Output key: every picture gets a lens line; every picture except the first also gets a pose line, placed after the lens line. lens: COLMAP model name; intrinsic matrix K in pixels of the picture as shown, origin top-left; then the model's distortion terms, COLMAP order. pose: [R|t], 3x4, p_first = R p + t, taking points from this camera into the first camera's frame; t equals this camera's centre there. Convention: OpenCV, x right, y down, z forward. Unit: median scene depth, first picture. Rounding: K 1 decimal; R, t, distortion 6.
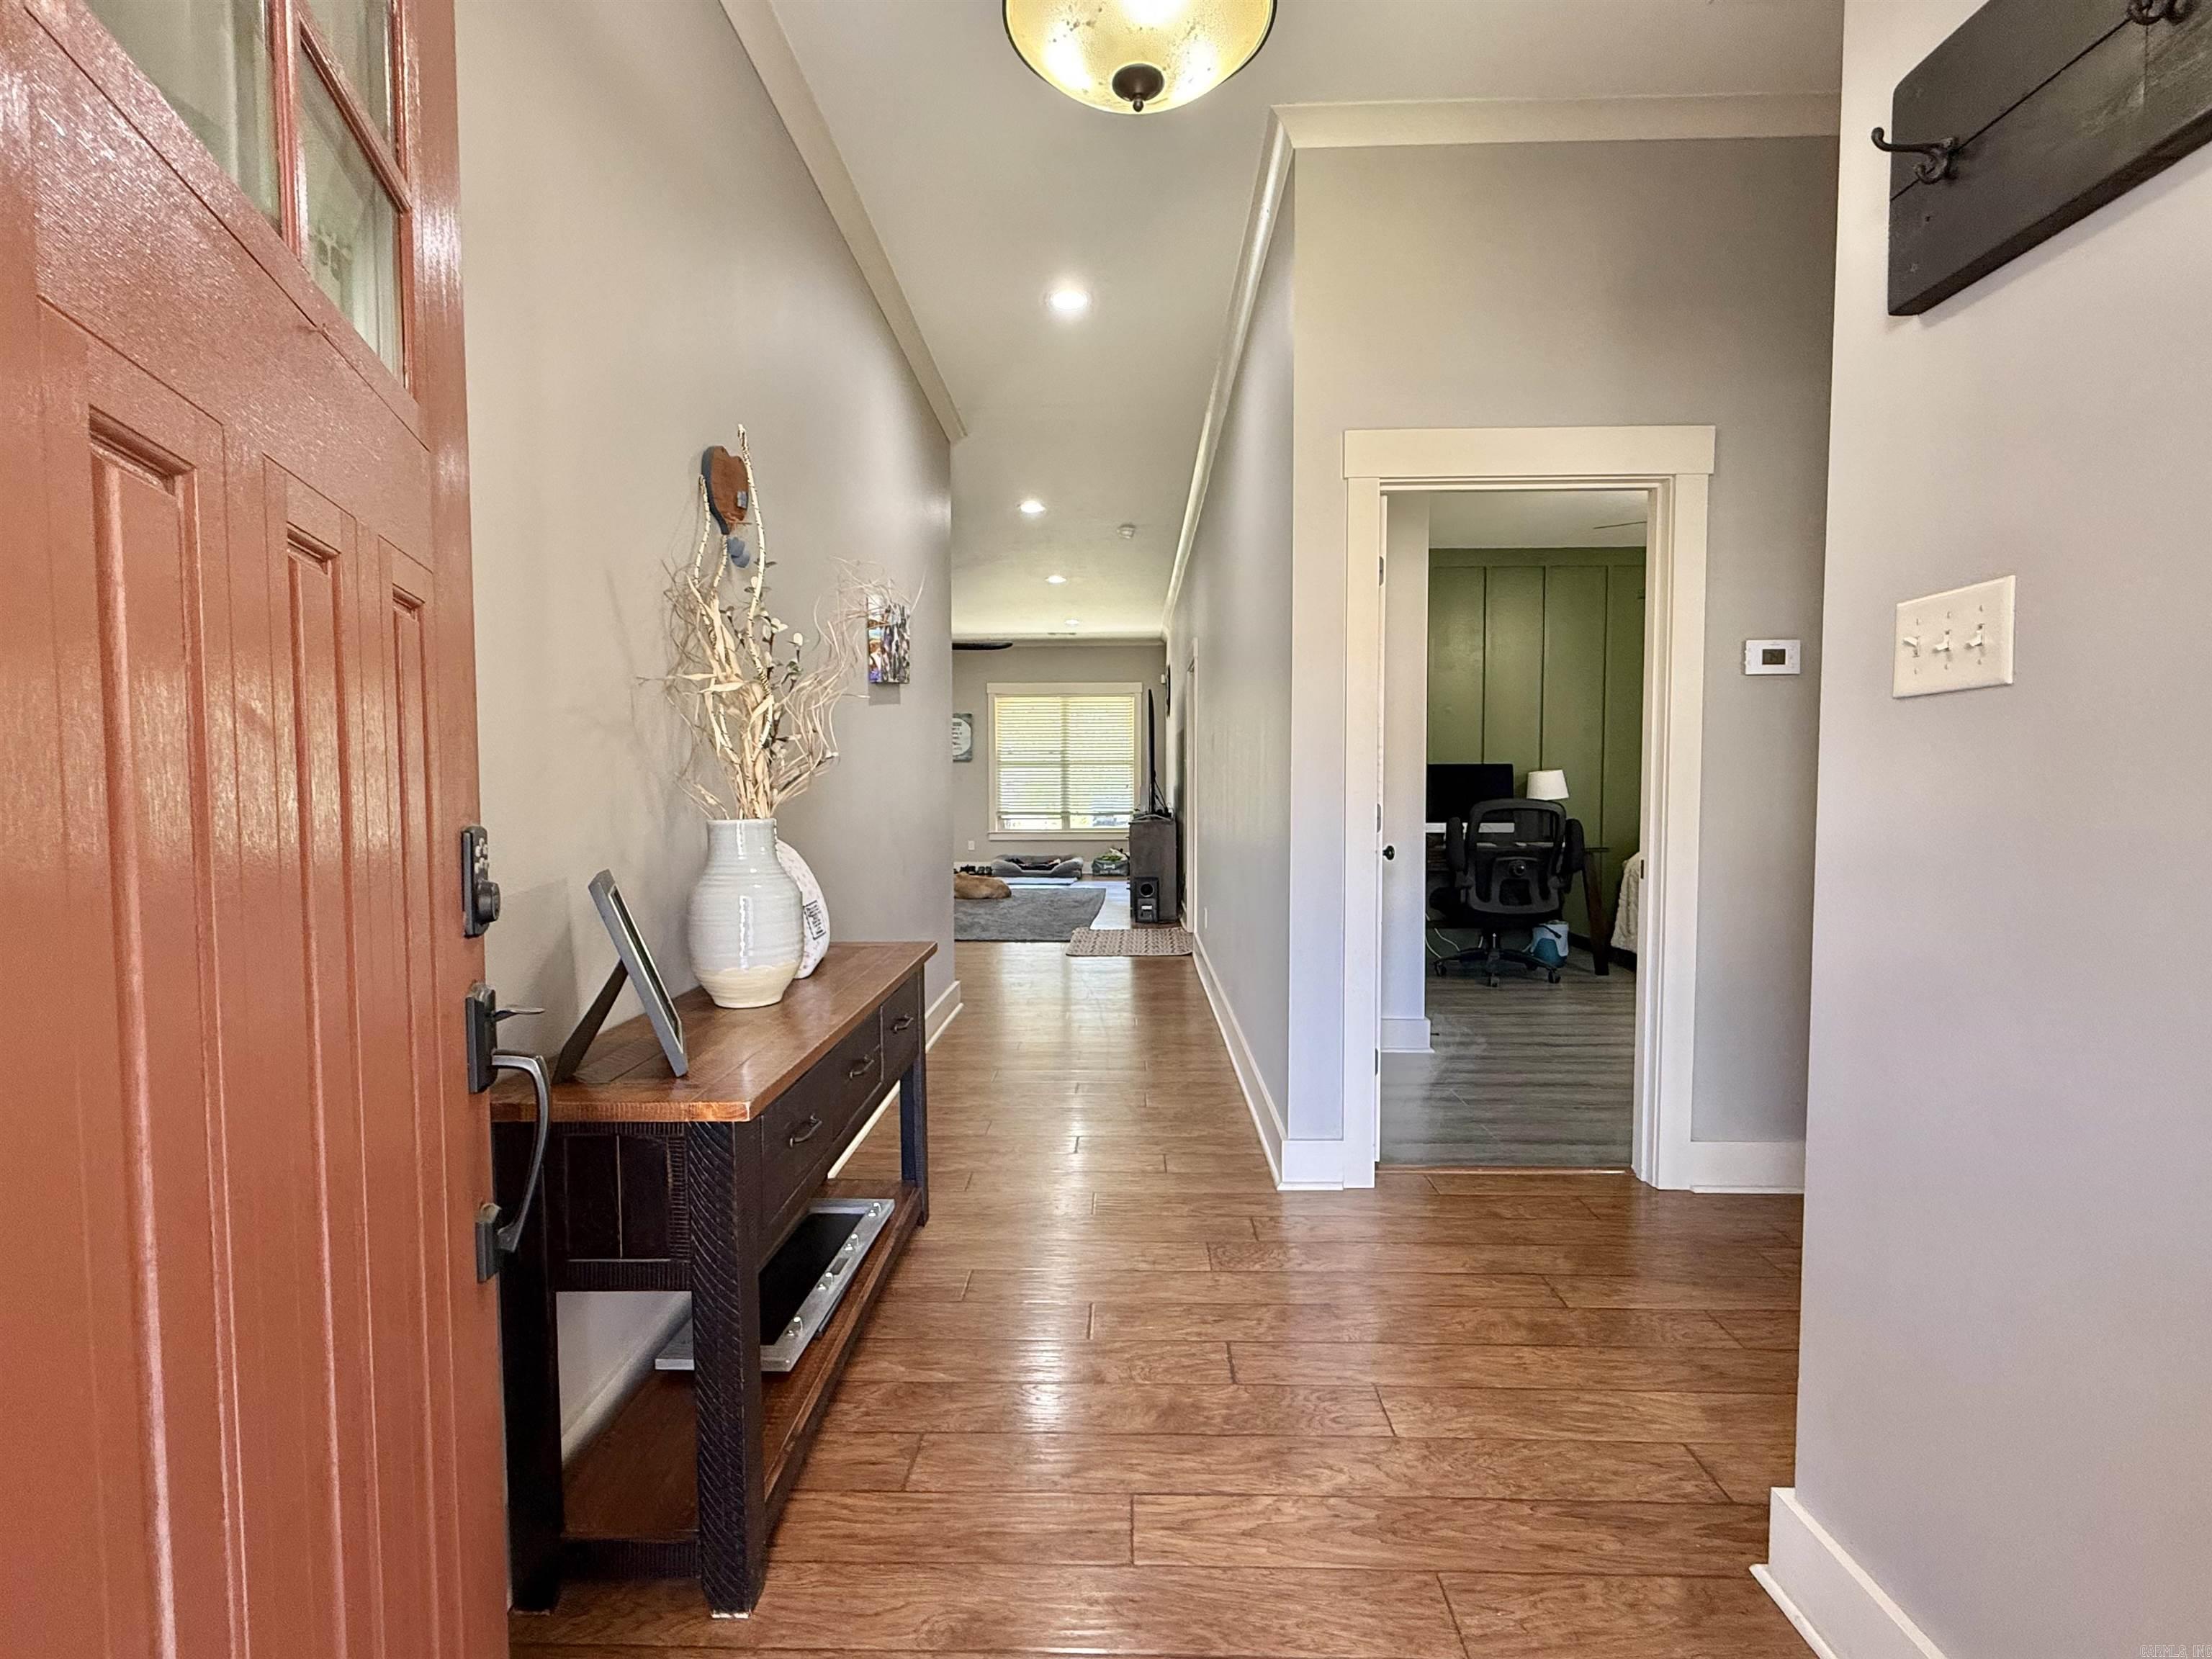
lens RADIAL K [[1012.4, 0, 1106.0], [0, 1012.4, 829.5], [0, 0, 1]] dist [0.000185, -0.000001]
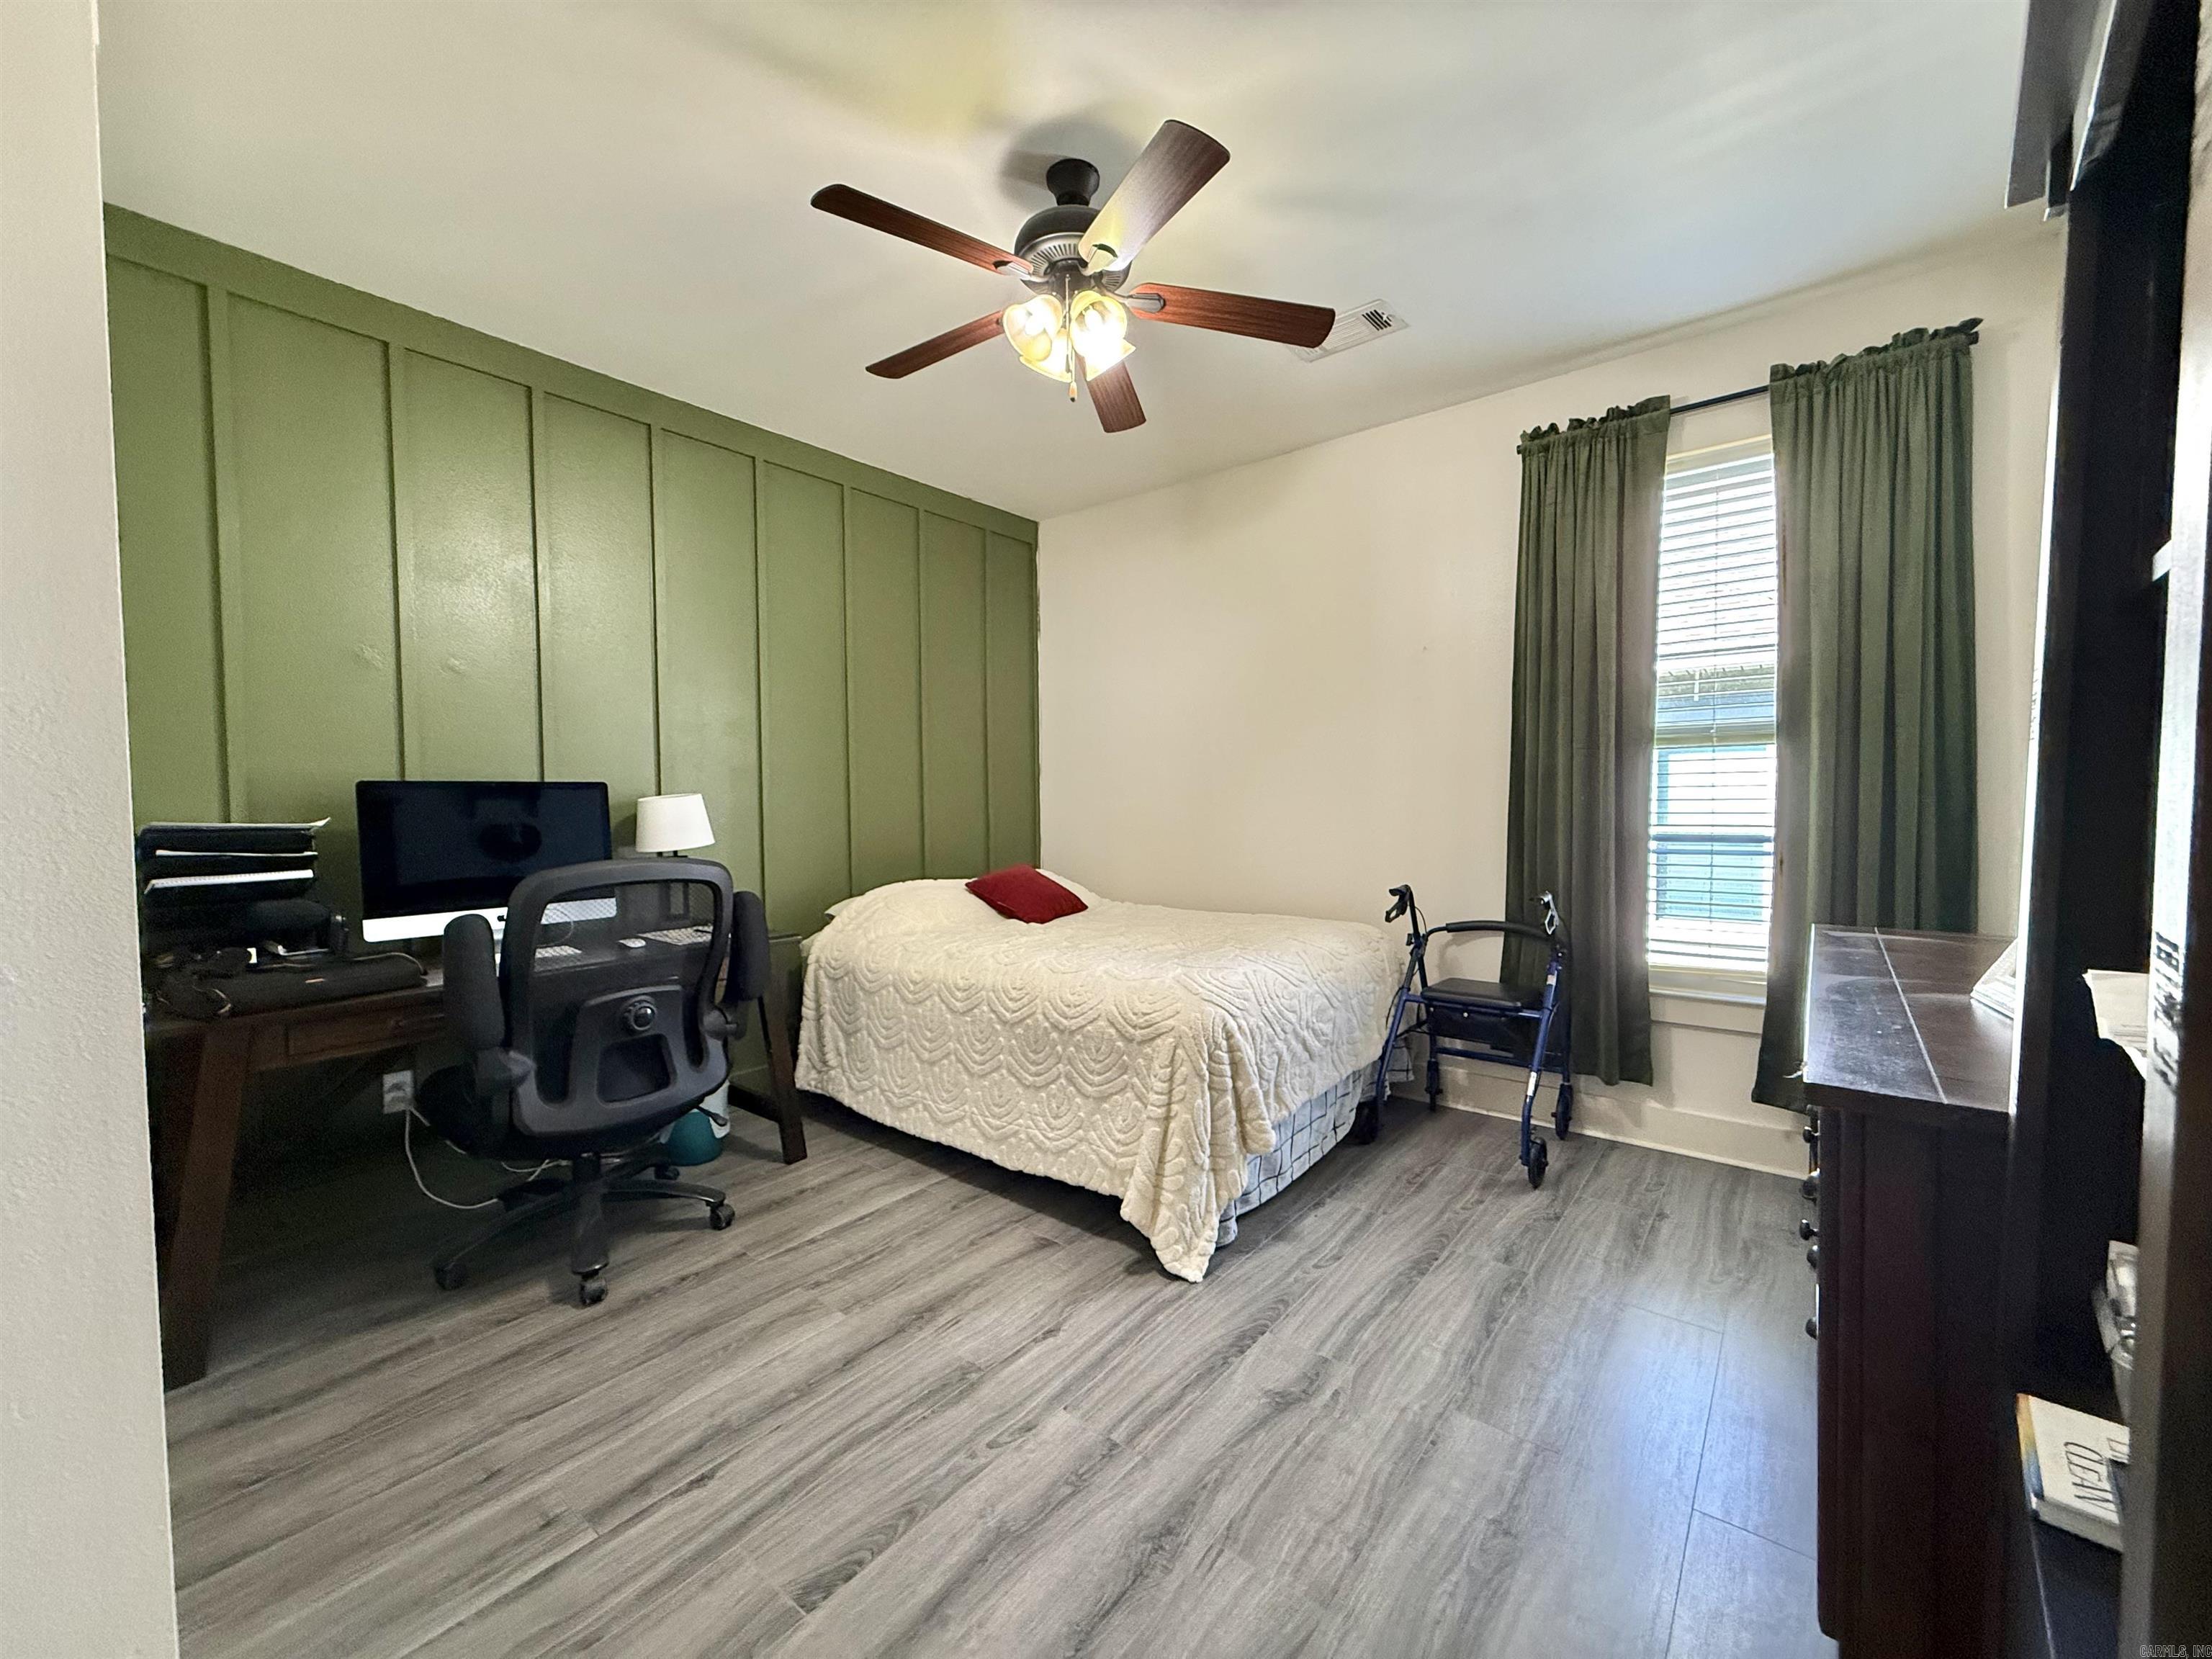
lens RADIAL K [[886.7, 0, 1100.7], [0, 886.7, 827.6], [0, 0, 1]] dist [0.000770, -0.000357]
pose [[0.608943, -0.029876, 0.792651, 0.204877], [0.045292, 0.998970, 0.002858, -0.032397], [-0.791920, 0.034160, 0.609669, 0.548058]]
